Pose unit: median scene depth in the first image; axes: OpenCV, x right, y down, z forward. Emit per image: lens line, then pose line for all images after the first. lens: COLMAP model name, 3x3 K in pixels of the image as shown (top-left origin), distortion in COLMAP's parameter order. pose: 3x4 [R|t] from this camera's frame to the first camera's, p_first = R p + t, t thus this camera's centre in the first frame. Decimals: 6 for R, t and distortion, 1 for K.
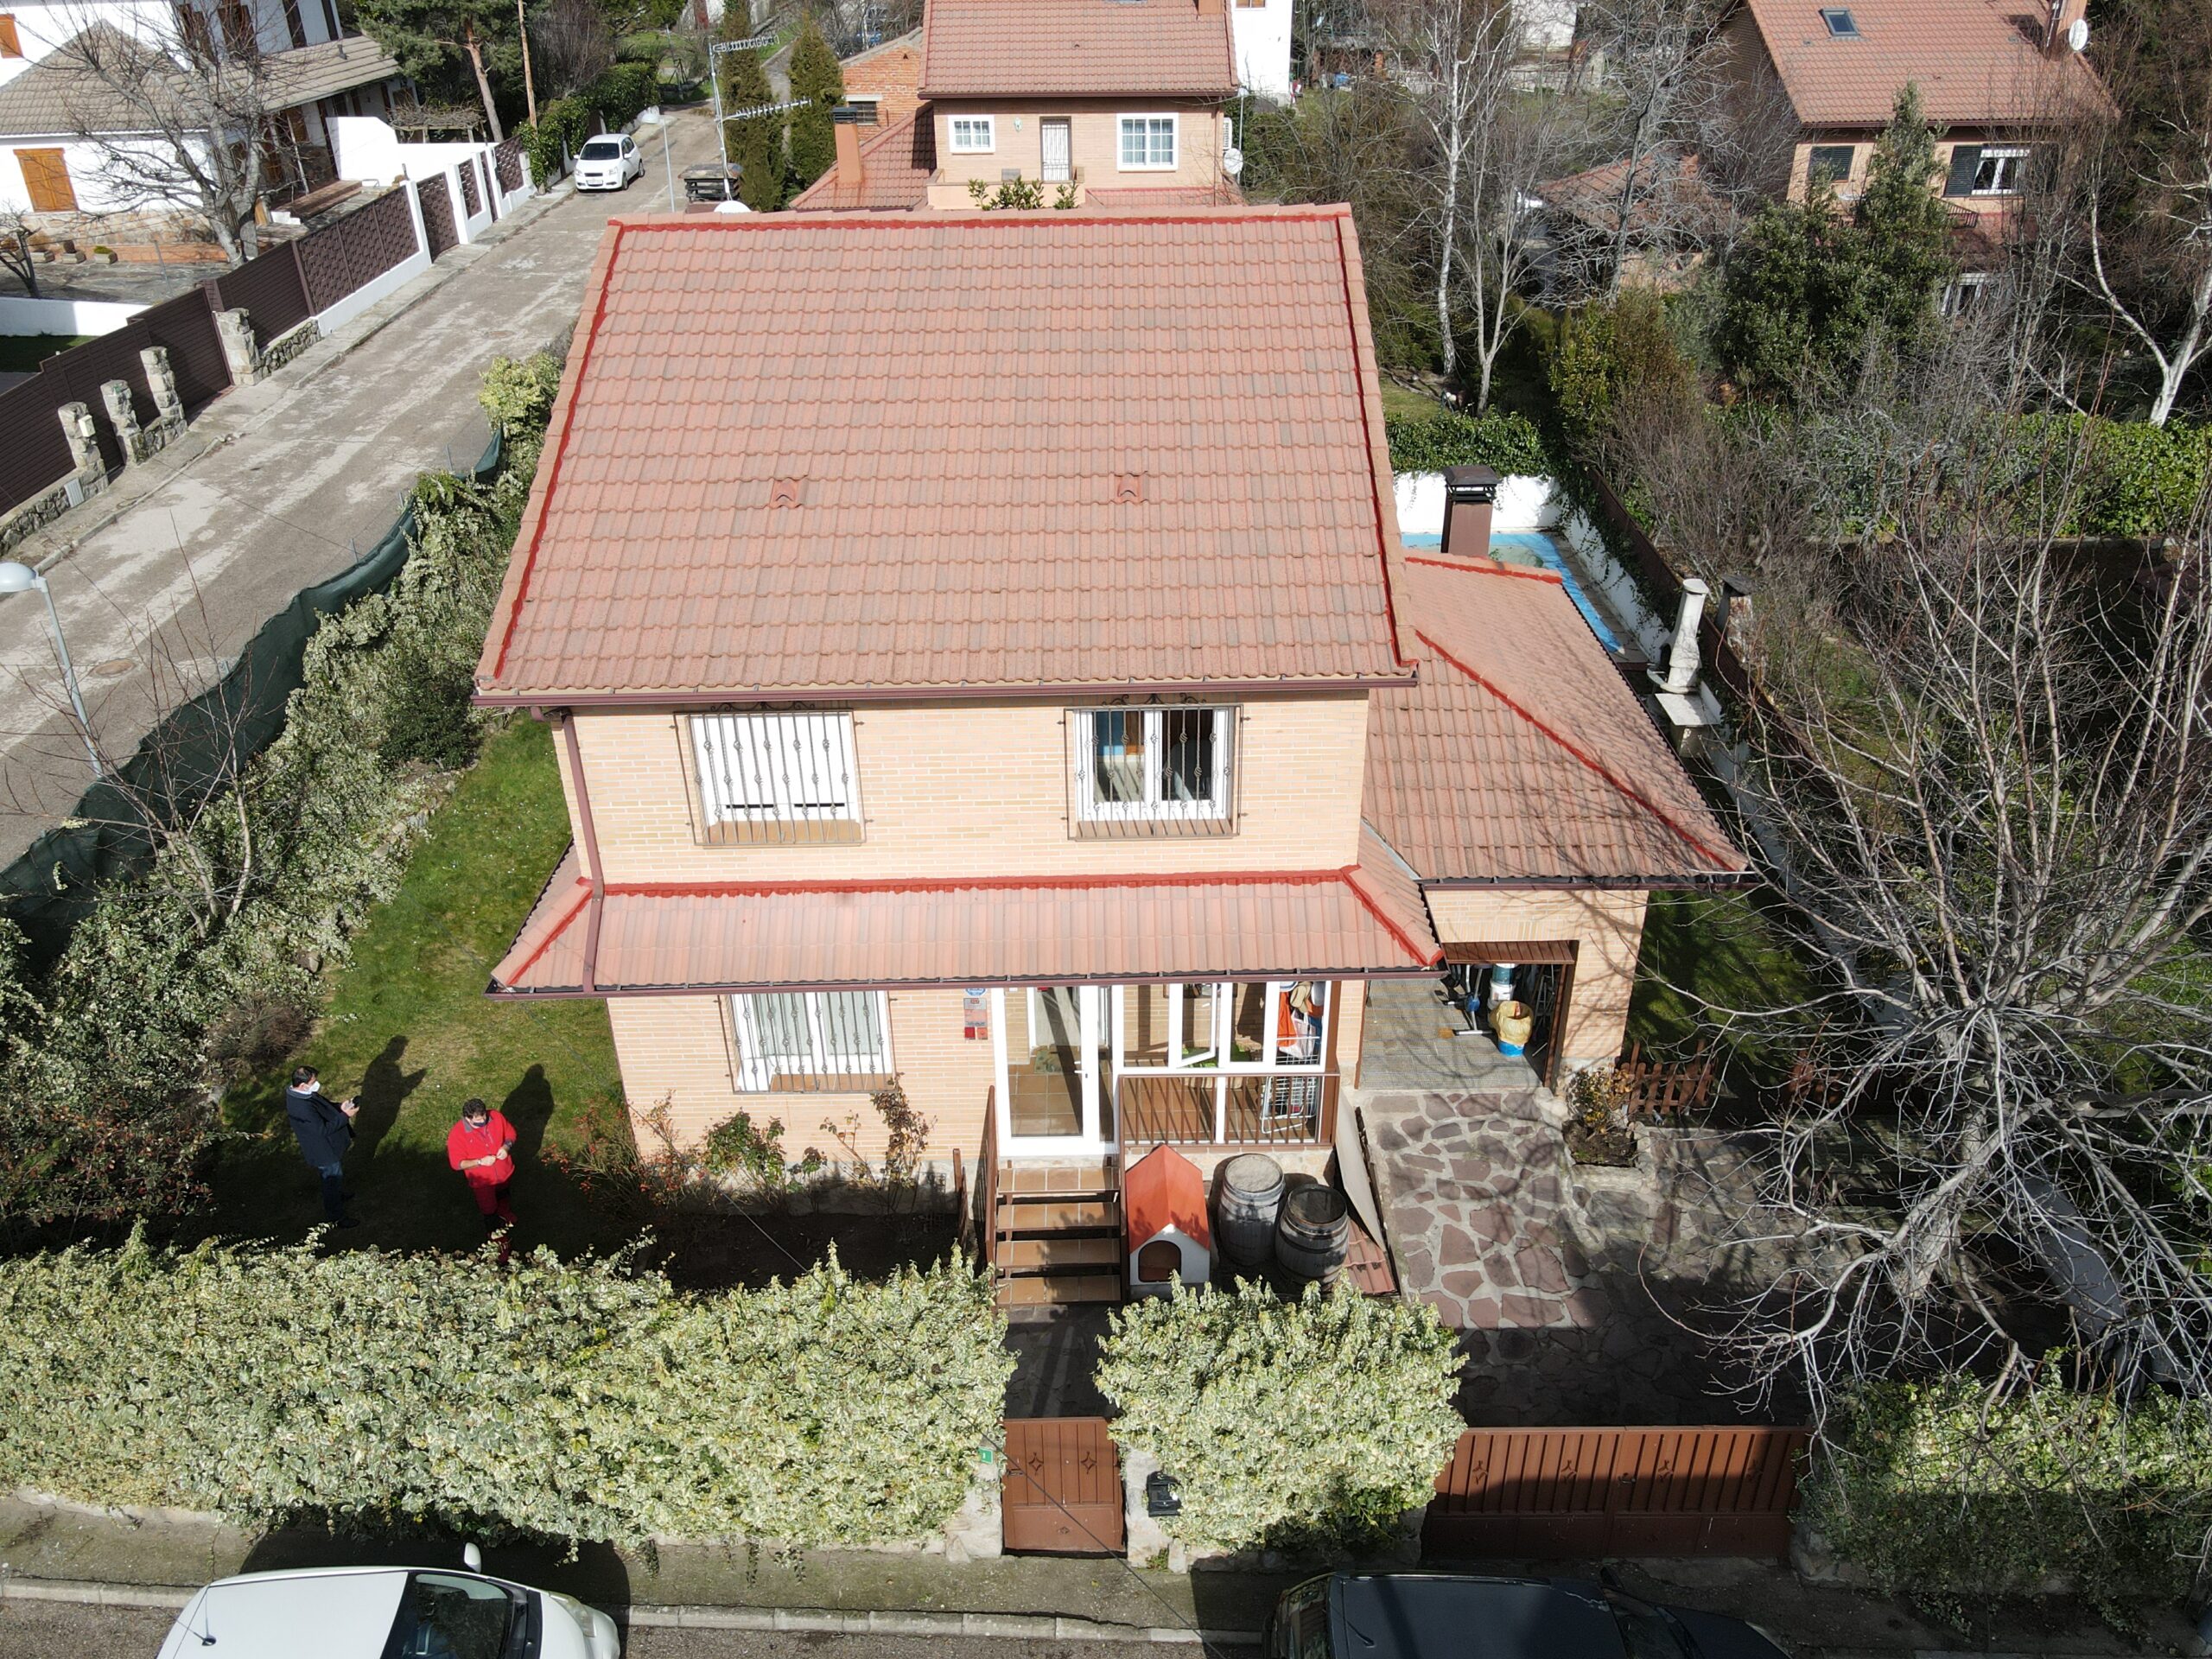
lens RADIAL K [[1614.8, 0, 1110.1], [0, 1614.8, 842.8], [0, 0, 1]] dist [0.029063, -0.017079]
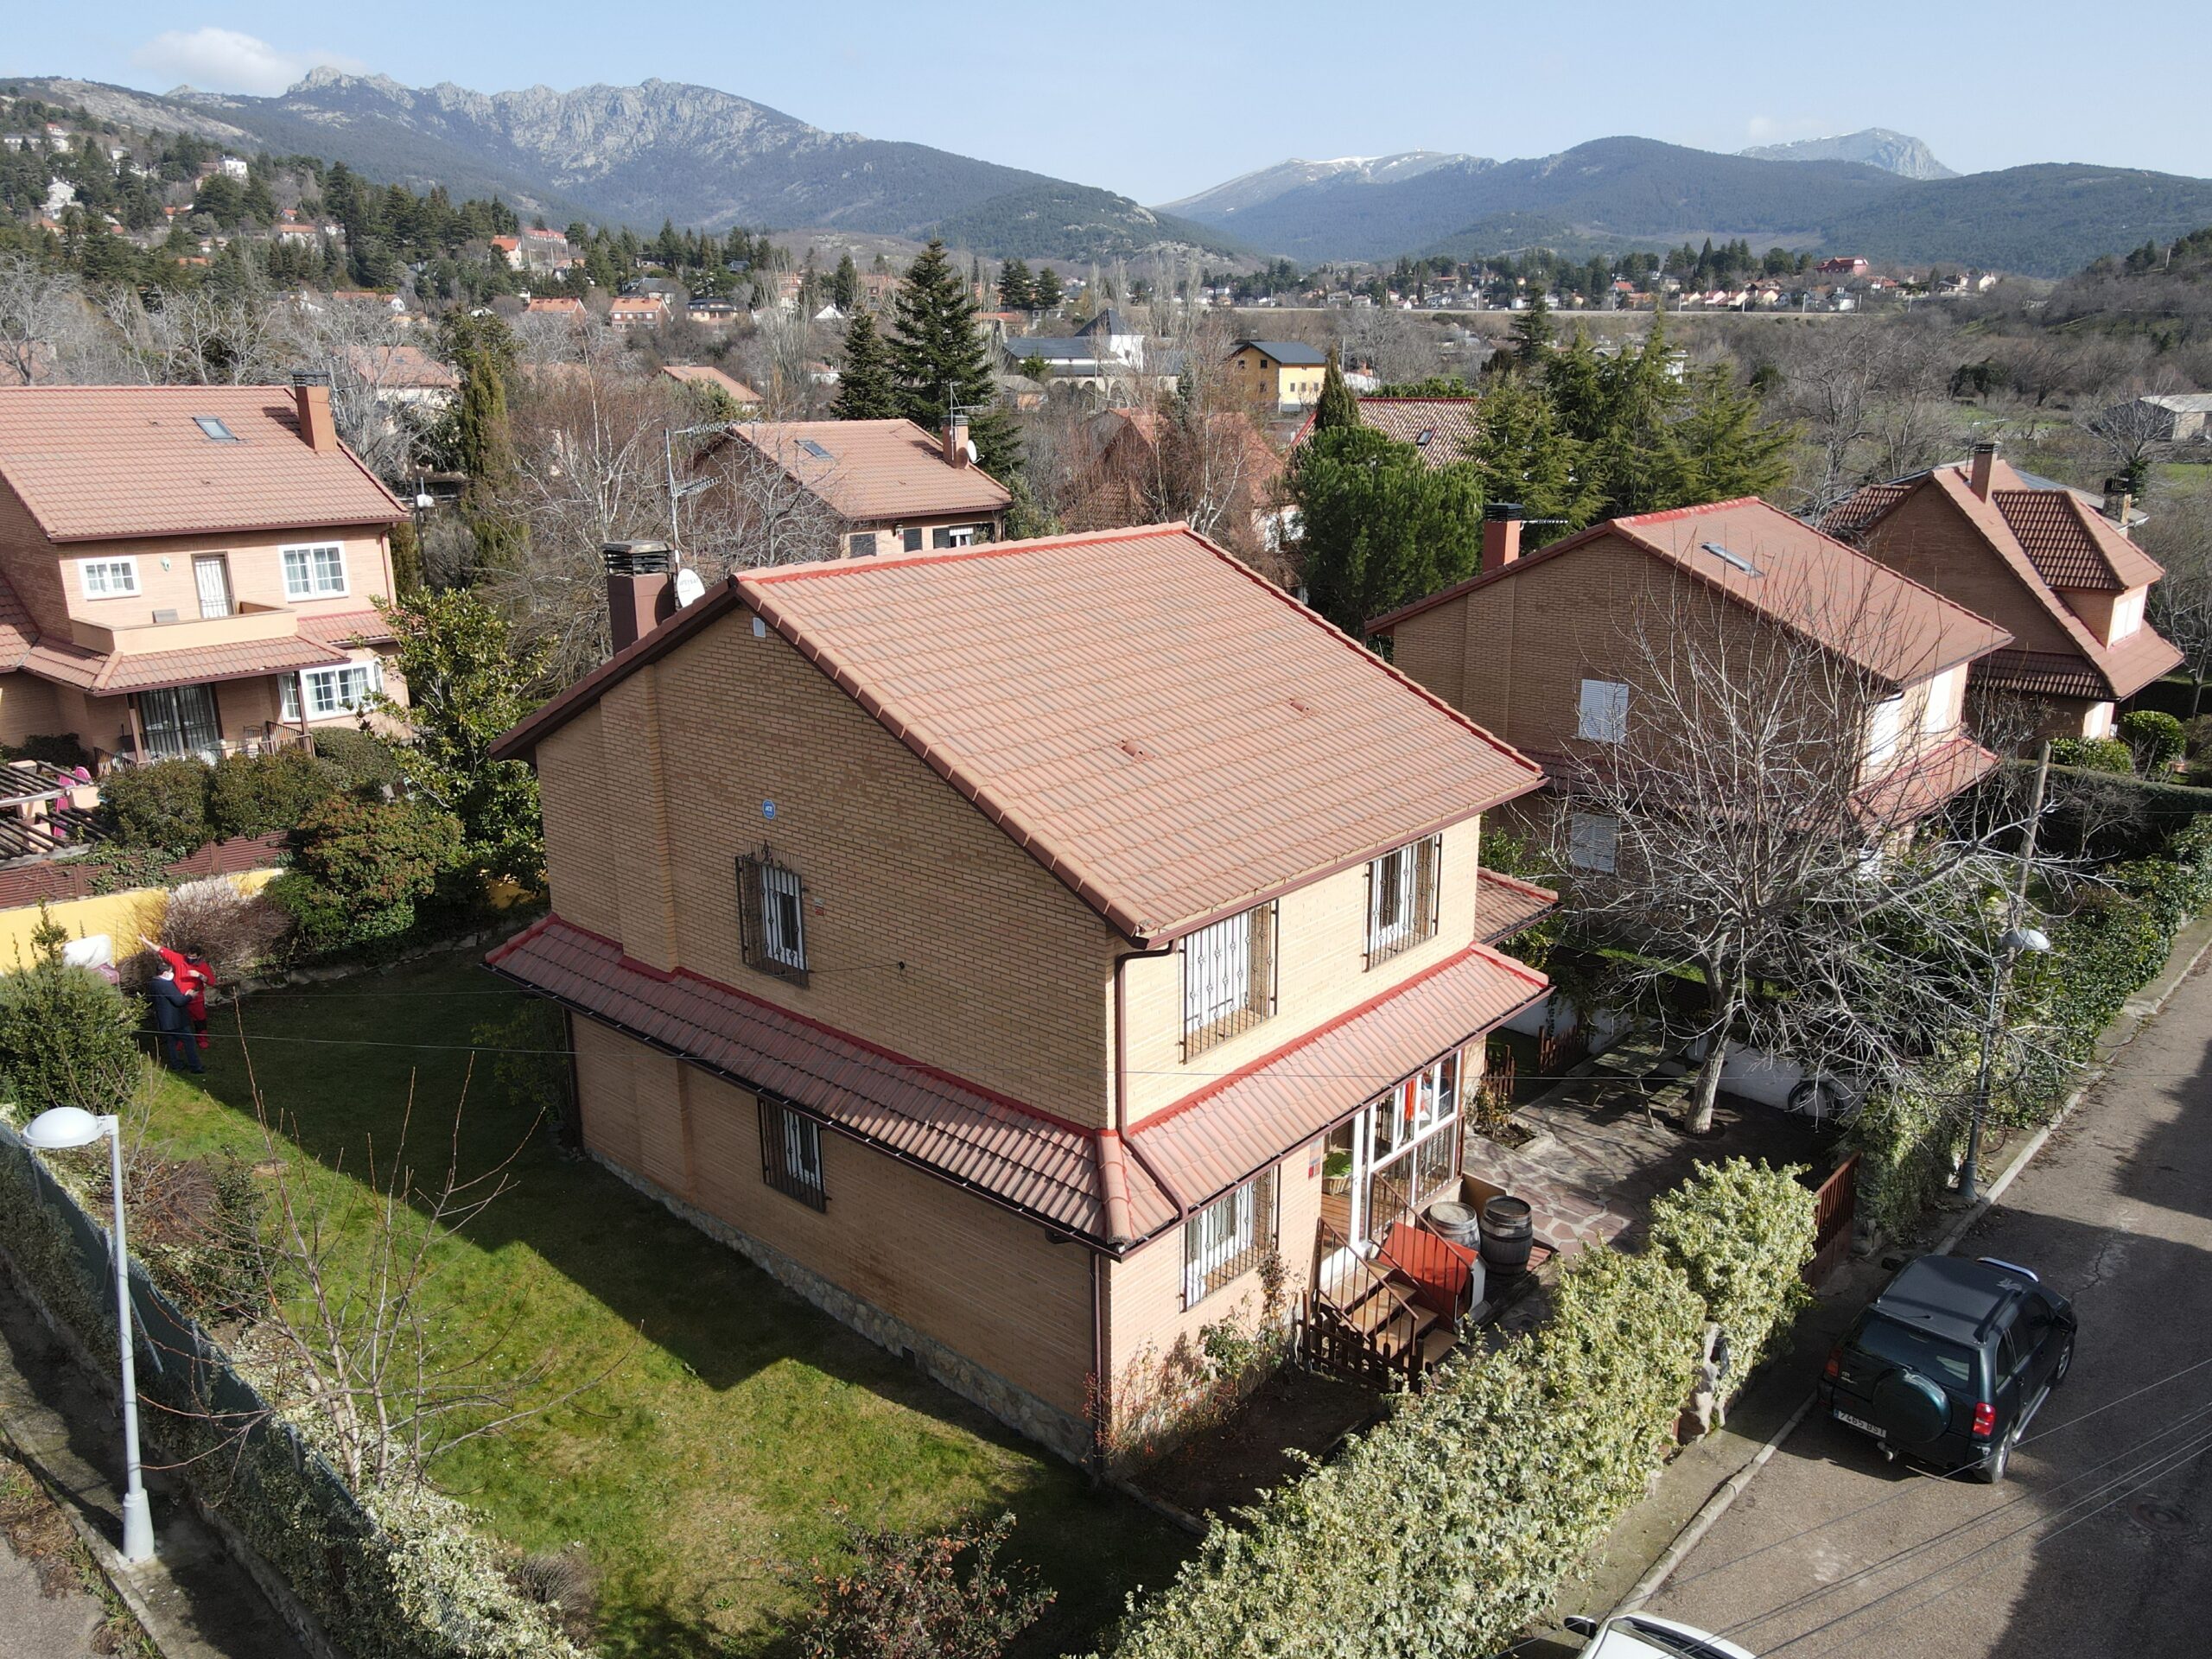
lens RADIAL K [[1614.8, 0, 1114.5], [0, 1614.8, 844.3], [0, 0, 1]] dist [0.029063, -0.017079]
pose [[0.665282, -0.201212, 0.718967, -0.927606], [0.373339, 0.923609, -0.086978, -0.050661], [-0.646543, 0.326283, 0.689581, 0.195482]]
